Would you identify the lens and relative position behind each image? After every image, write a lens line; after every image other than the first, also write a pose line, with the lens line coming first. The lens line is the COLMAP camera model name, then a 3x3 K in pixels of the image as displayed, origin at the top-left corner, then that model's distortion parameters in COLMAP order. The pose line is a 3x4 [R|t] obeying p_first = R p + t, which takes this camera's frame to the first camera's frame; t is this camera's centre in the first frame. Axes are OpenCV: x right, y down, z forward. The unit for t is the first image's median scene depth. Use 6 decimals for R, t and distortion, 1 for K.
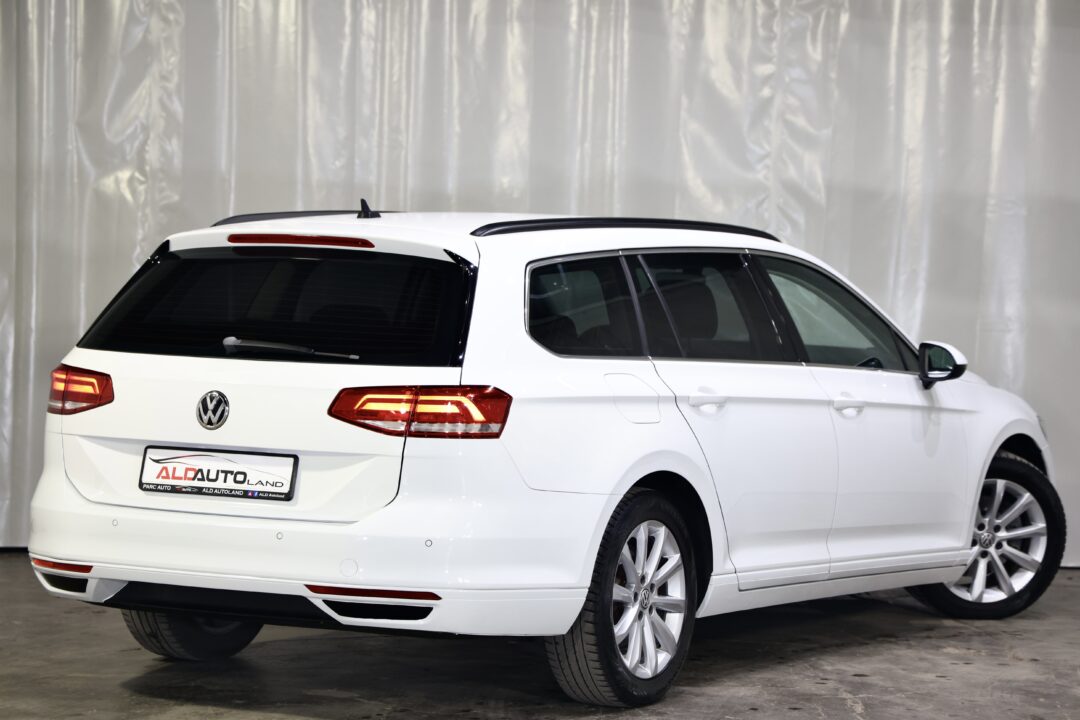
lens RADIAL K [[3065.5, 0, 540.0], [0, 3065.5, 360.0], [0, 0, 1]] dist [0.747030, -0.952863]
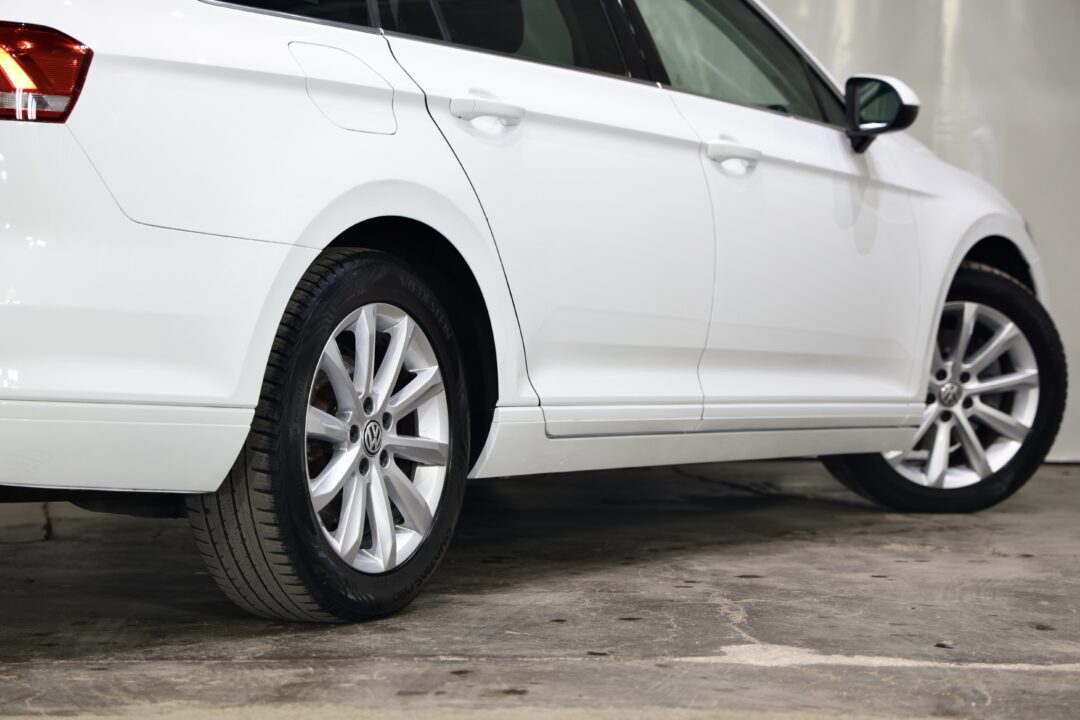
lens RADIAL K [[3065.5, 0, 540.0], [0, 3065.5, 360.0], [0, 0, 1]] dist [0.747030, -0.952863]
pose [[0.999808, -0.013456, 0.014218, 0.054118], [0.013553, 0.999885, -0.006805, 0.063093], [-0.014125, 0.006997, 0.999876, 0.393968]]
